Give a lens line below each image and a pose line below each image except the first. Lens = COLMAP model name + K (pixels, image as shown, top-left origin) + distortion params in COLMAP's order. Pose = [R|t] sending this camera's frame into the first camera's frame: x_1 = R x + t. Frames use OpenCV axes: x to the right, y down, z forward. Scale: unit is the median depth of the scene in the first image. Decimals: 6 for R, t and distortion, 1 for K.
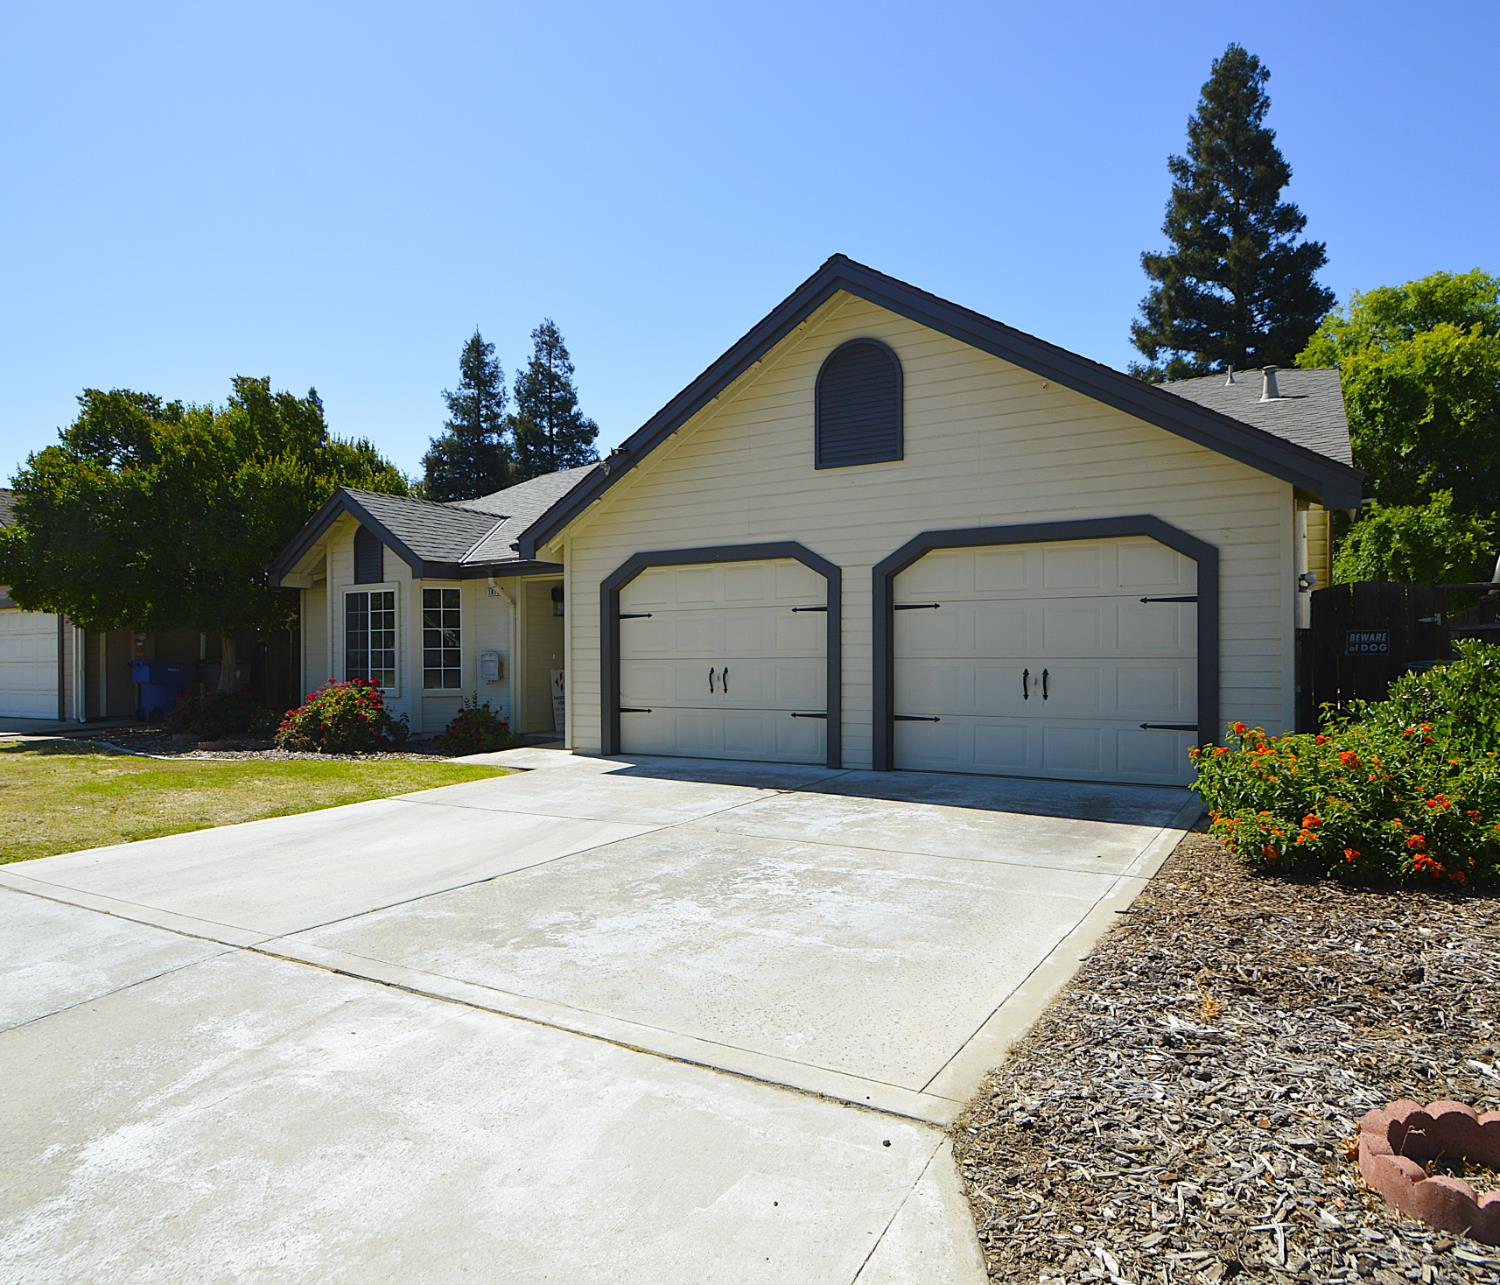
lens RADIAL K [[977.1, 0, 800.0], [0, 977.1, 660.8], [0, 0, 1]] dist [-0.006170, 0.001110]
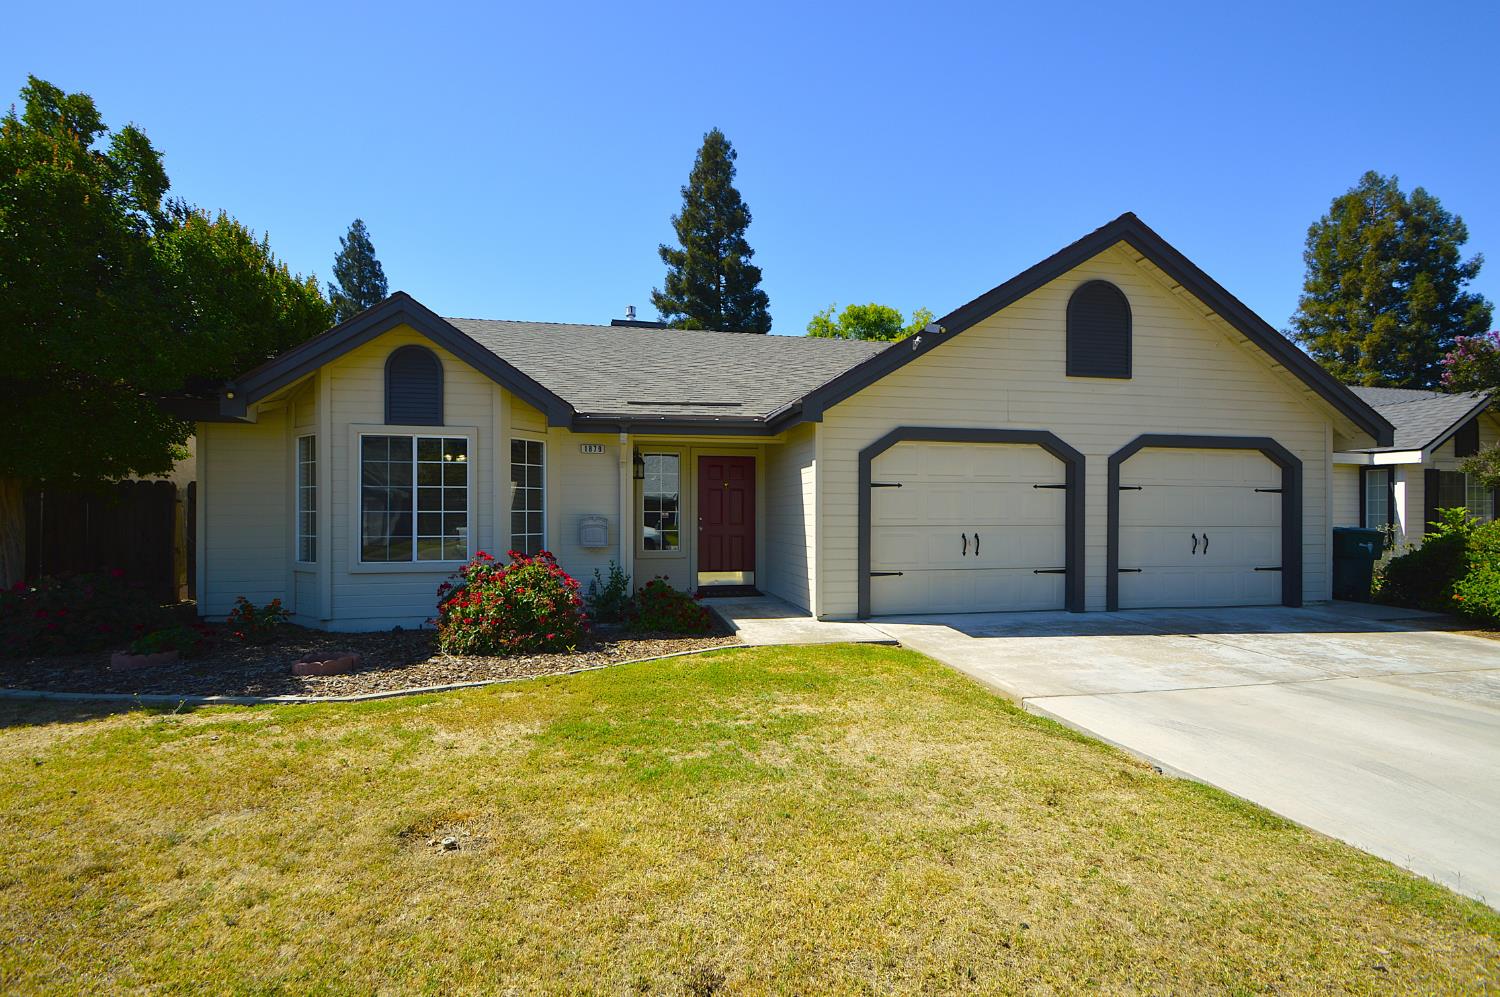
lens RADIAL K [[657.4, 0, 772.7], [0, 657.4, 515.0], [0, 0, 1]] dist [0.004034, -0.009051]
pose [[0.753019, 0.006212, 0.657970, -0.736854], [-0.005082, 0.999981, -0.003625, -0.010310], [-0.657980, -0.000614, 0.753036, 0.545932]]
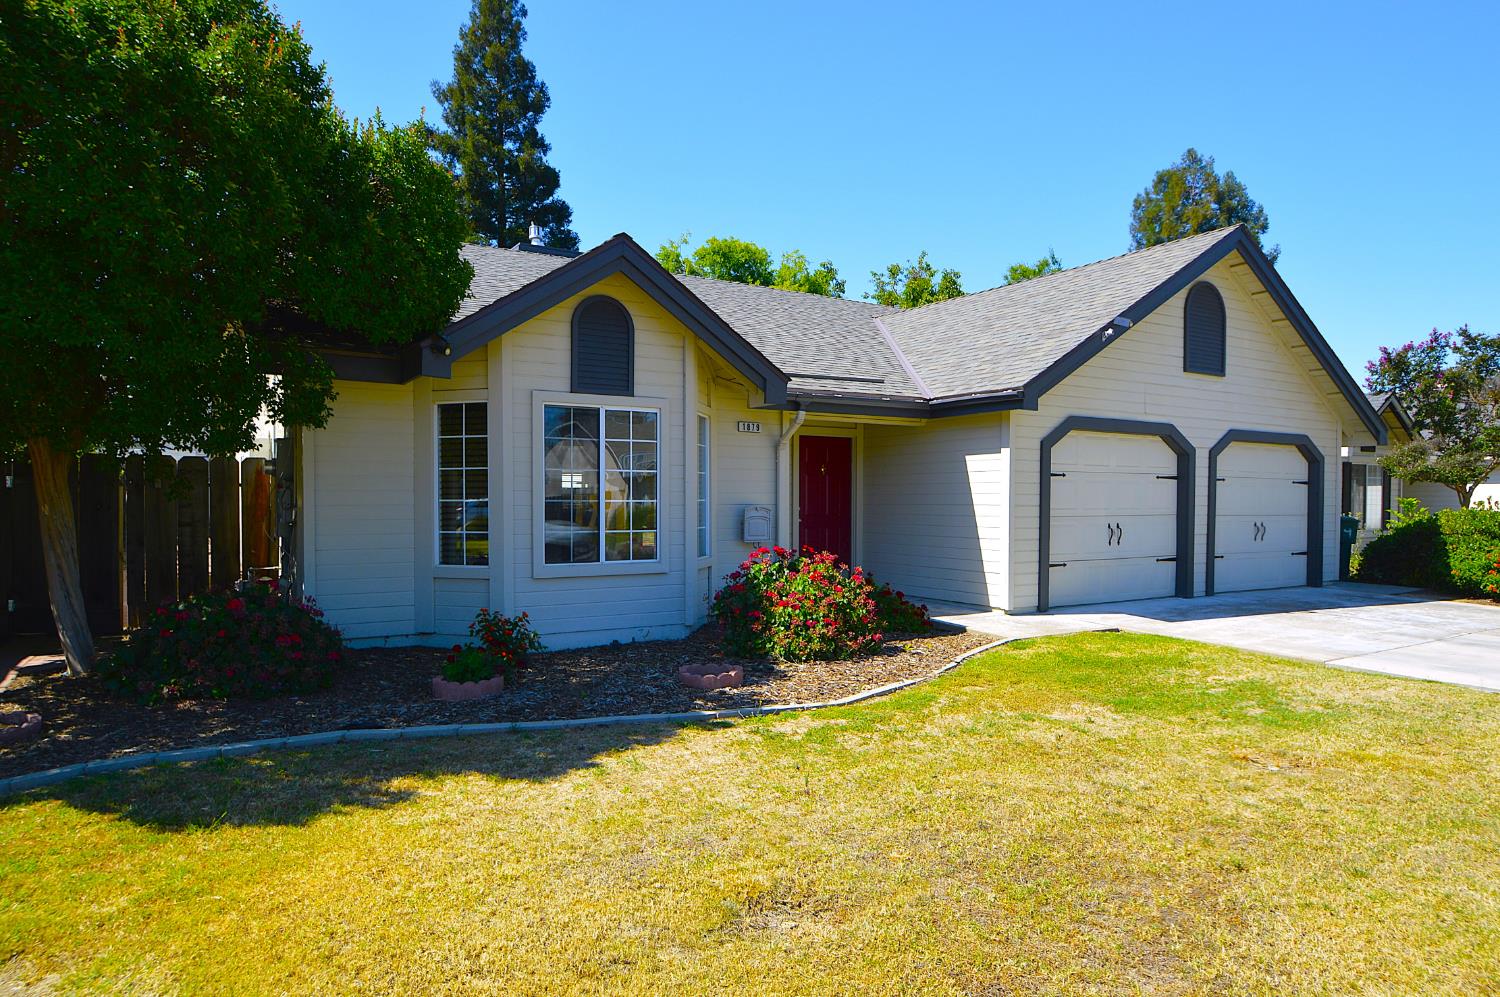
lens RADIAL K [[883.5, 0, 763.2], [0, 883.5, 515.0], [0, 0, 1]] dist [-0.030510, 0.005422]
pose [[0.487658, -0.006234, 0.873012, -1.144489], [-0.004845, 0.999940, 0.009846, -0.010838], [-0.873021, -0.009031, 0.487598, 0.819504]]
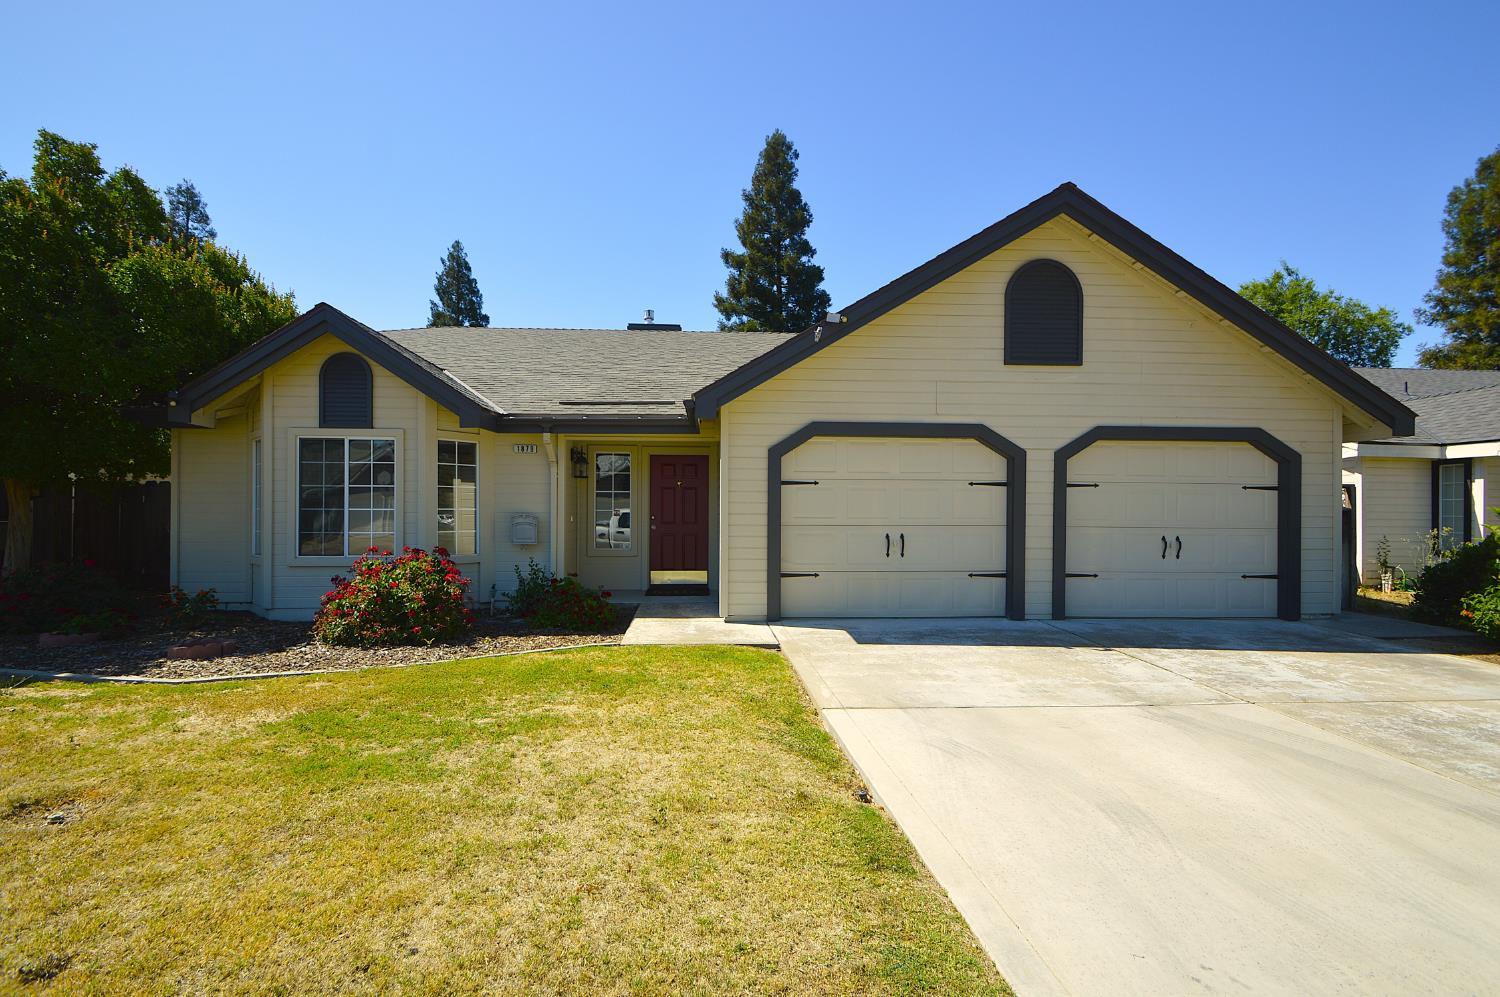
lens RADIAL K [[657.4, 0, 771.1], [0, 657.4, 515.2], [0, 0, 1]] dist [0.004034, -0.009051]
pose [[0.836960, 0.009754, 0.547177, -0.574579], [-0.008752, 0.999952, -0.004438, -0.008920], [-0.547194, -0.001074, 0.837005, 0.443409]]
